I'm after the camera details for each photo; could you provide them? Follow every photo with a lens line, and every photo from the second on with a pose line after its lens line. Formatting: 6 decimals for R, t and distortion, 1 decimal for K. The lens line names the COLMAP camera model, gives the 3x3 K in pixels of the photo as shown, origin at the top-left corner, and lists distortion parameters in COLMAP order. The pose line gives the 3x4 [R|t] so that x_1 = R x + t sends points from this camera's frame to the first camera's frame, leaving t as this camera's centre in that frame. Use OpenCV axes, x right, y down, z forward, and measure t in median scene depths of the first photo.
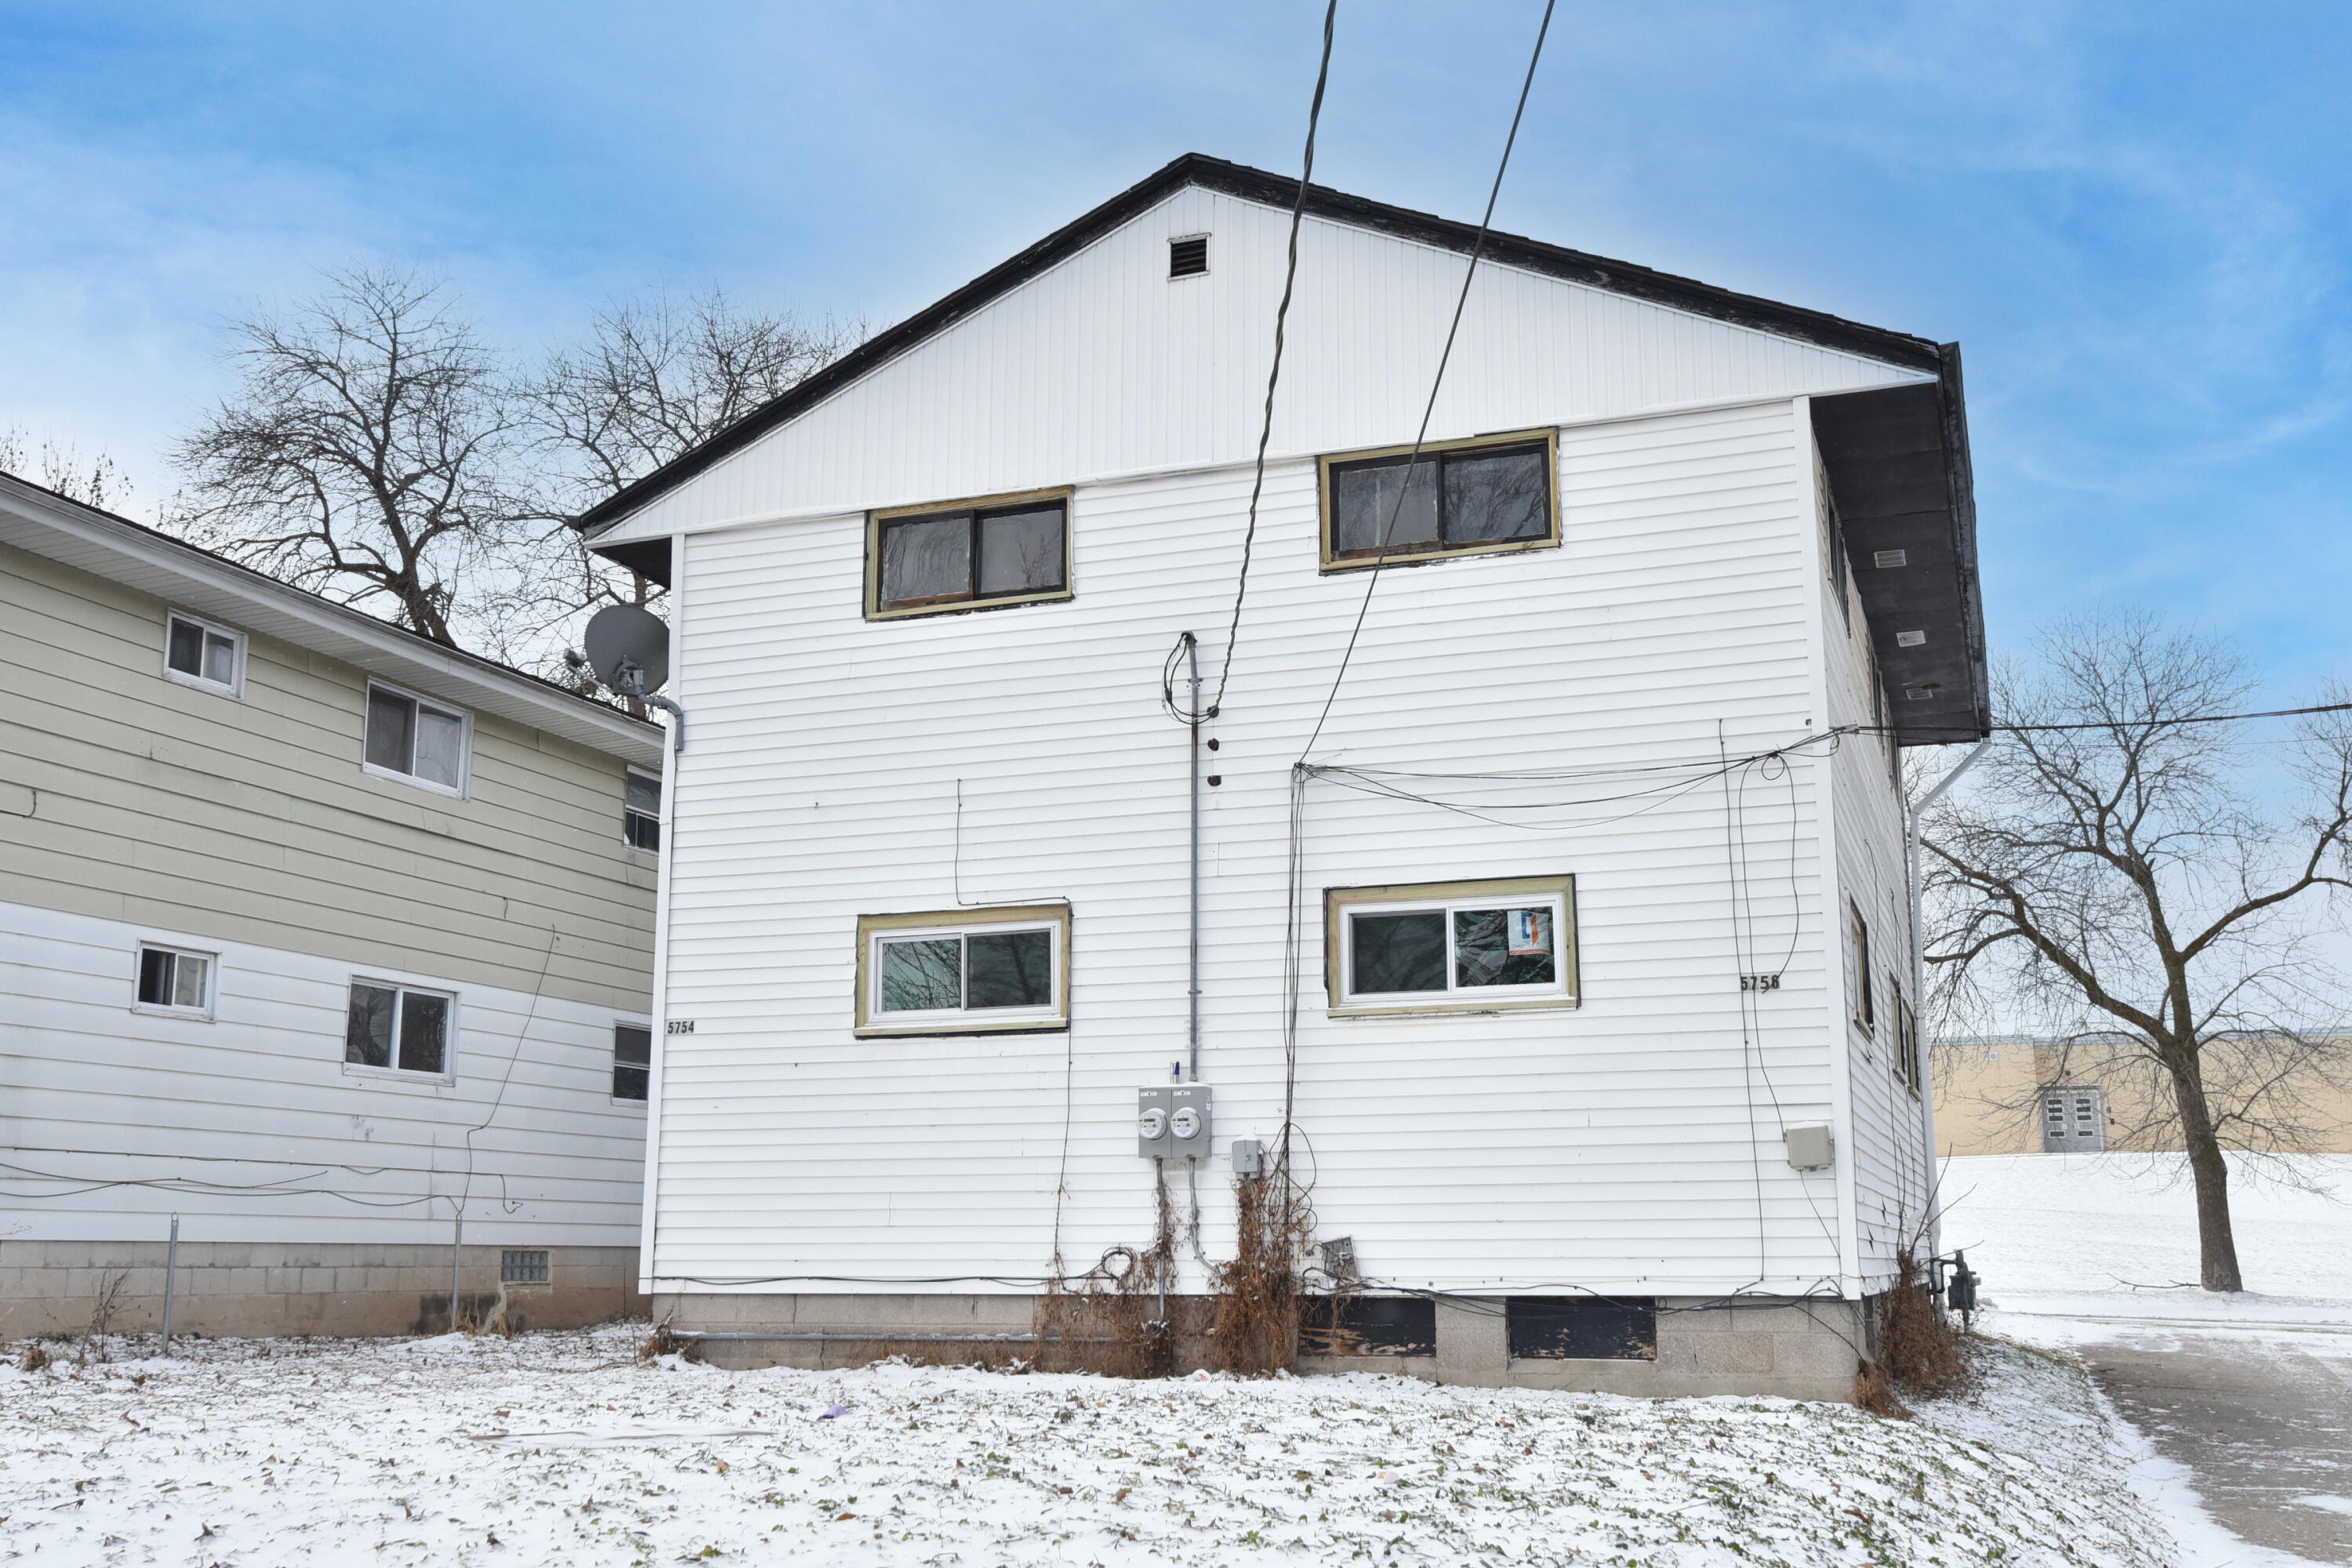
lens RADIAL K [[2274.9, 0, 1176.0], [0, 2274.9, 784.0], [0, 0, 1]] dist [0.006984, -0.012457]
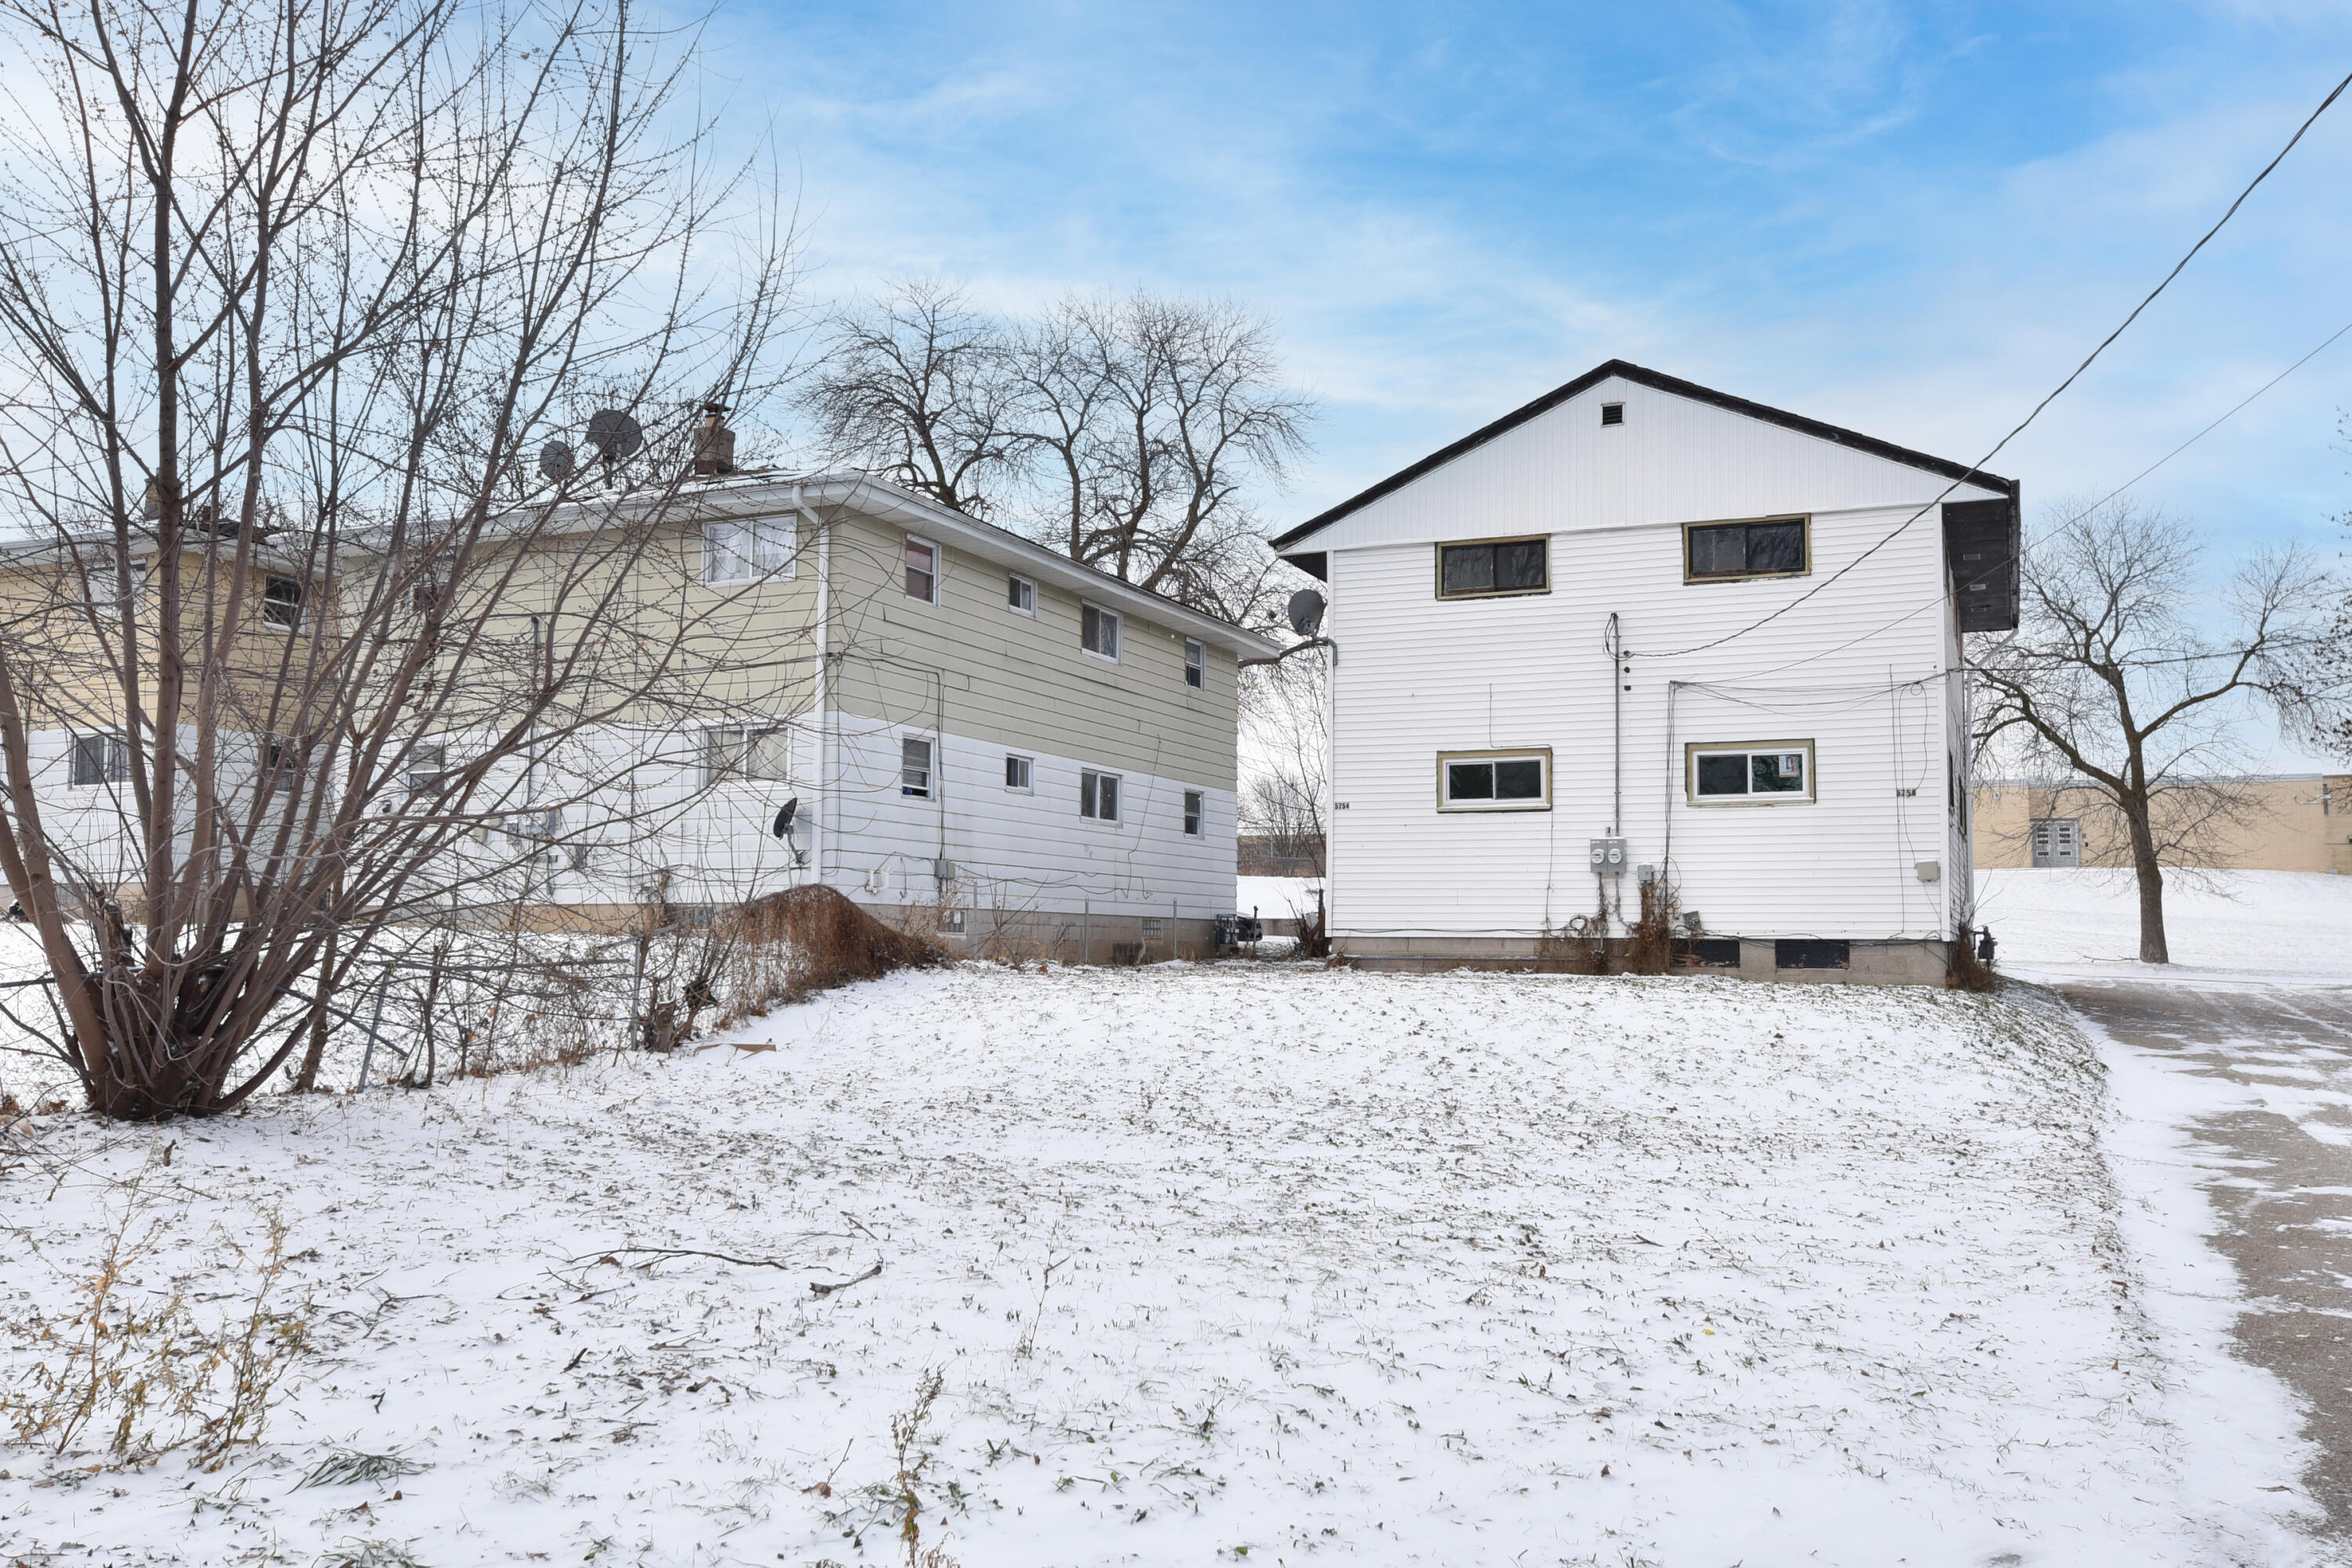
lens RADIAL K [[1926.9, 0, 1176.0], [0, 1926.9, 784.0], [0, 0, 1]] dist [0.008208, 0.010713]
pose [[0.998422, 0.004962, -0.055944, -0.279072], [0.001867, 0.992606, 0.121363, -0.121888], [0.056132, -0.121276, 0.991030, -0.705177]]
